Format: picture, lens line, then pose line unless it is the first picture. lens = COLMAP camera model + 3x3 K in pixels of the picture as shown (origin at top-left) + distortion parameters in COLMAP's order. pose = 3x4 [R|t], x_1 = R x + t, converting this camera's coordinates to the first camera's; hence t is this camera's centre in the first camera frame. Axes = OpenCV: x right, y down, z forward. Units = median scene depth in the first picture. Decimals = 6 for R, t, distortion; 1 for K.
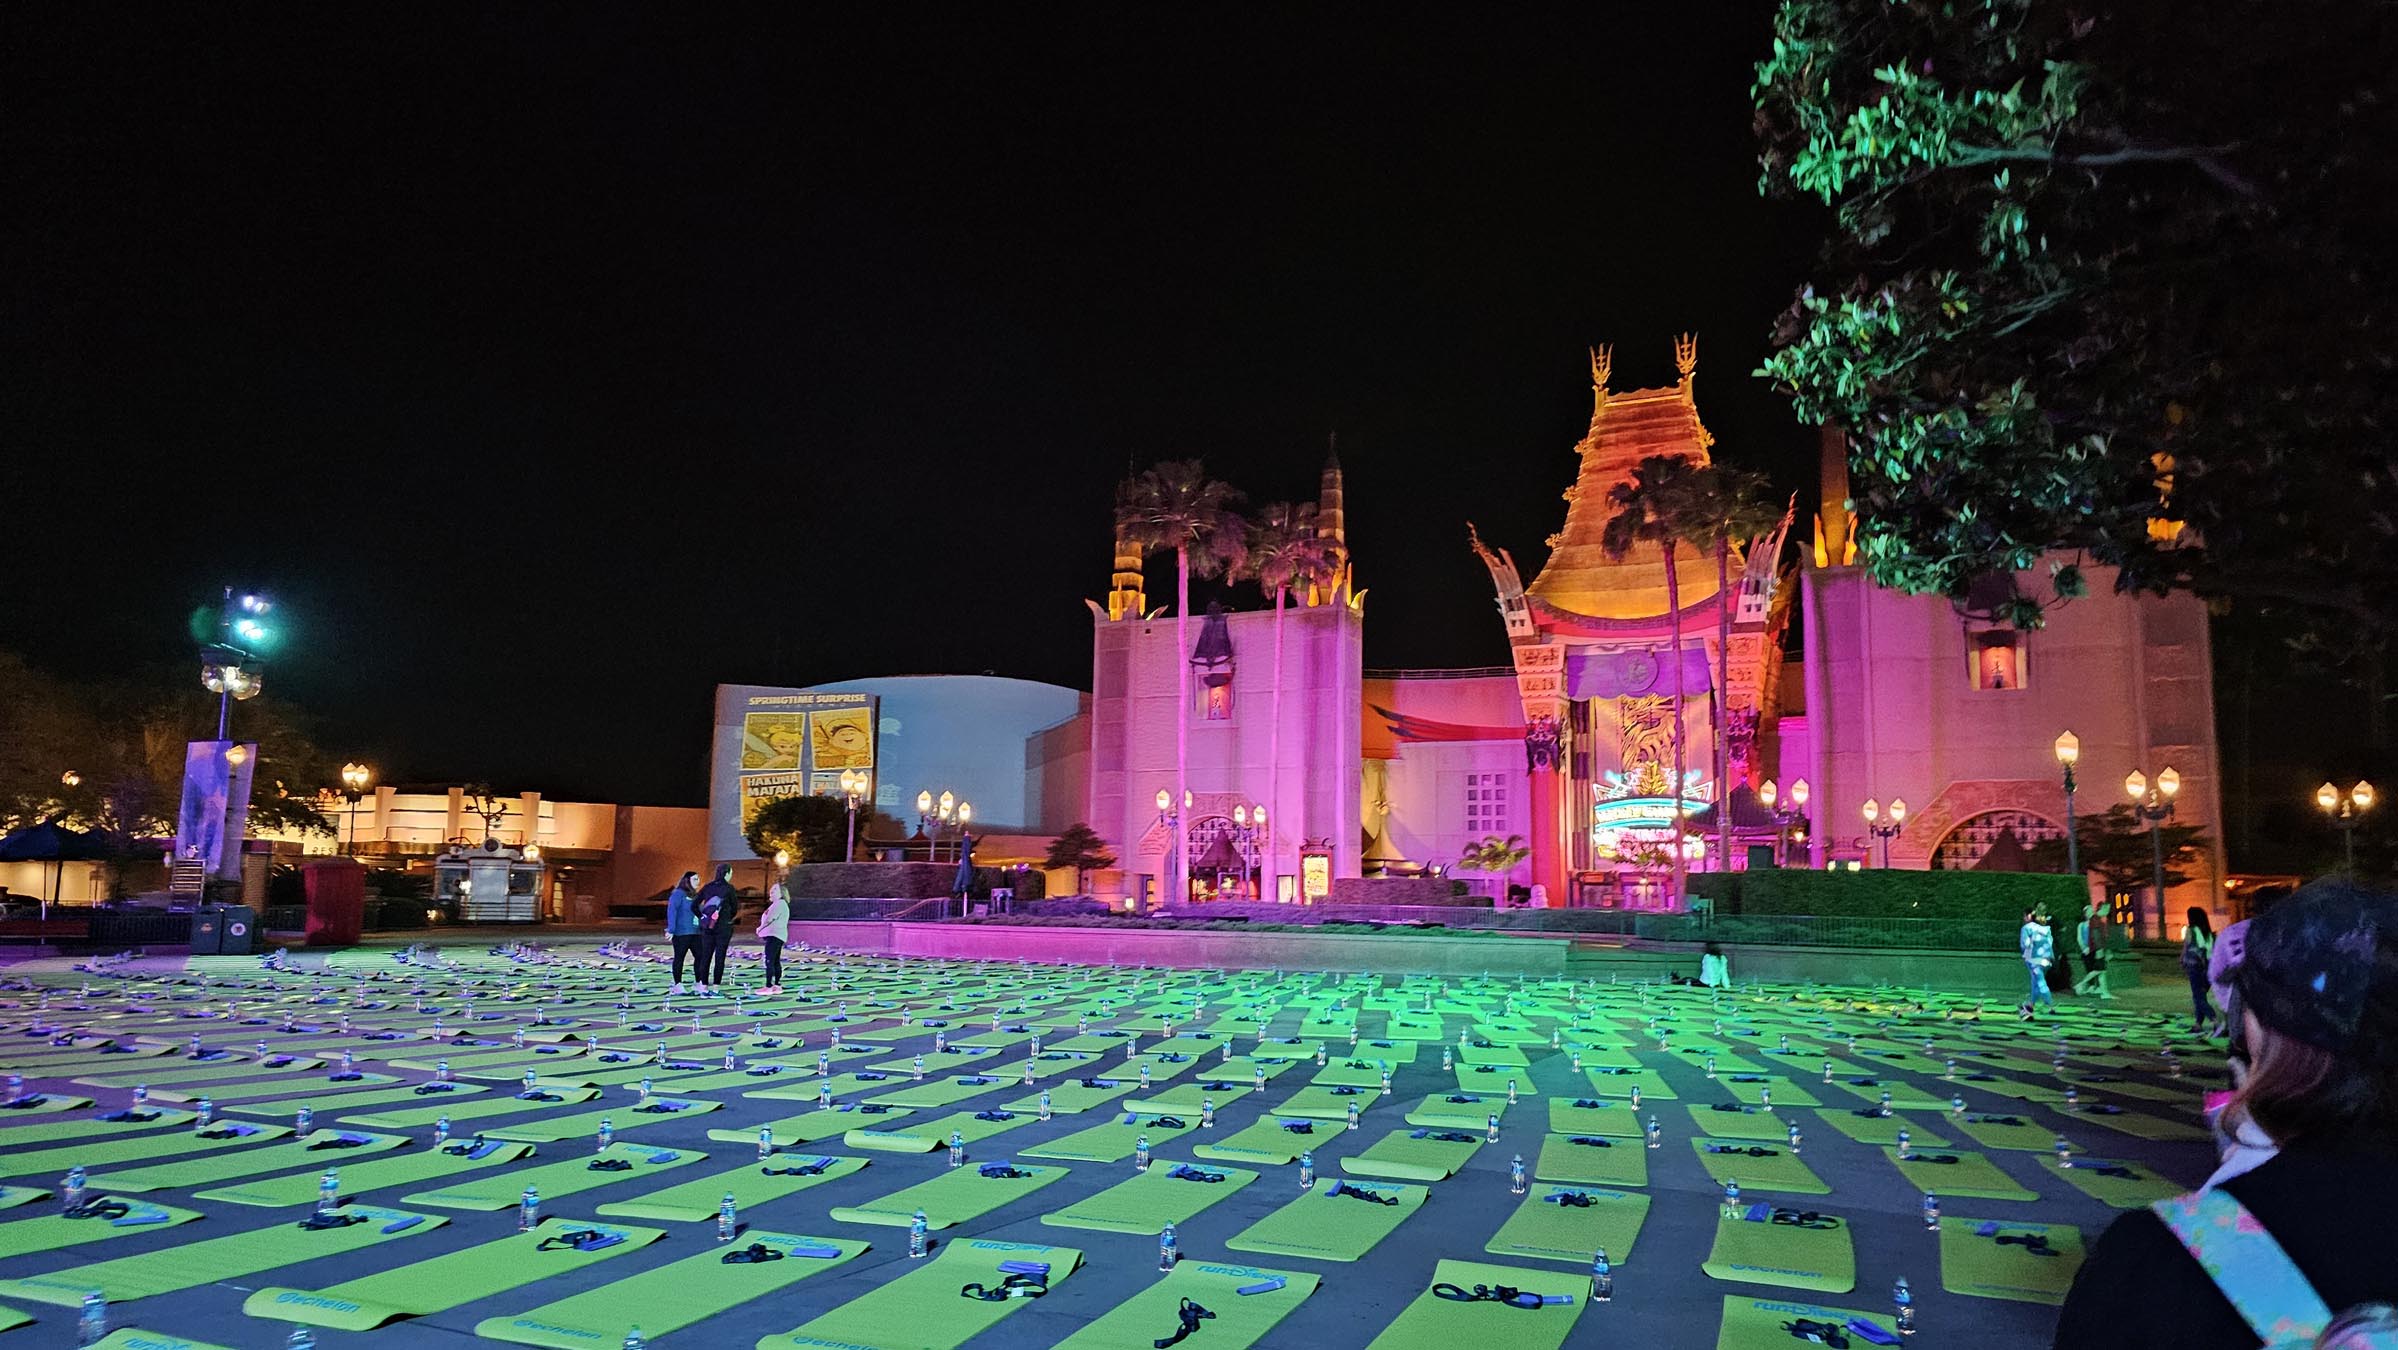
lens RADIAL K [[1652.5, 0, 1199.0], [0, 1652.5, 675.0], [0, 0, 1]] dist [0.080126, -0.098501]
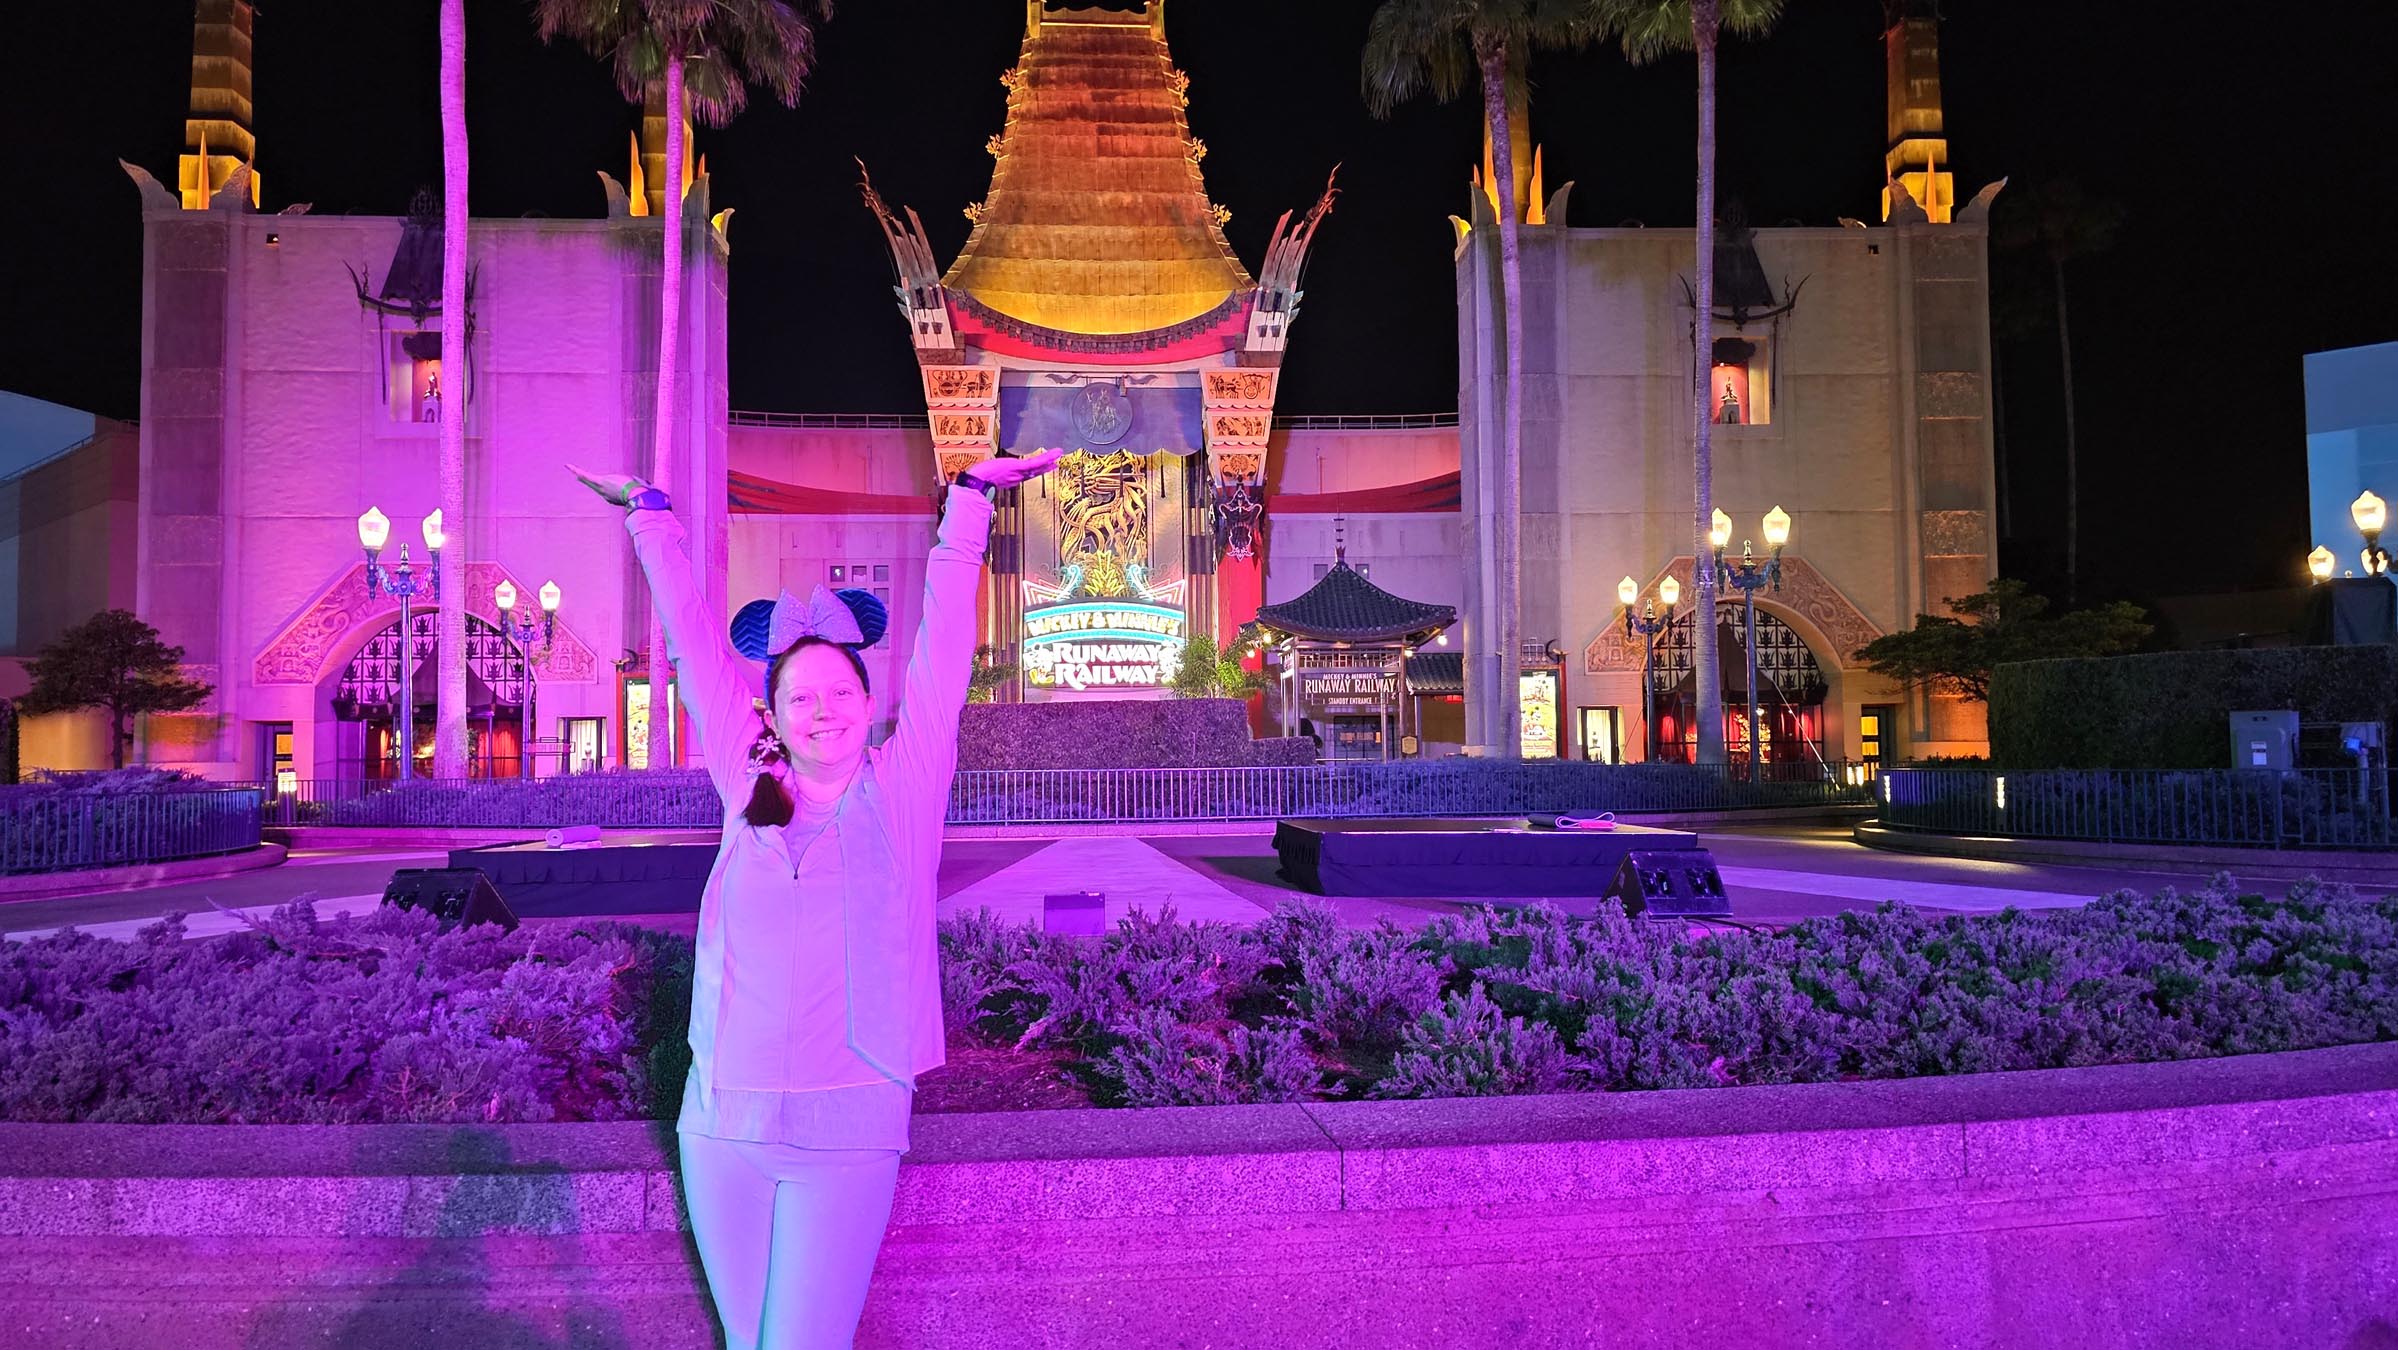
lens RADIAL K [[1638.2, 0, 1230.2], [0, 1638.2, 676.4], [0, 0, 1]] dist [0.084237, -0.095713]
pose [[0.862702, -0.002808, 0.505706, -0.033884], [-0.042831, 0.995986, 0.078597, 0.049602], [-0.503896, -0.089466, 0.859118, 0.380481]]
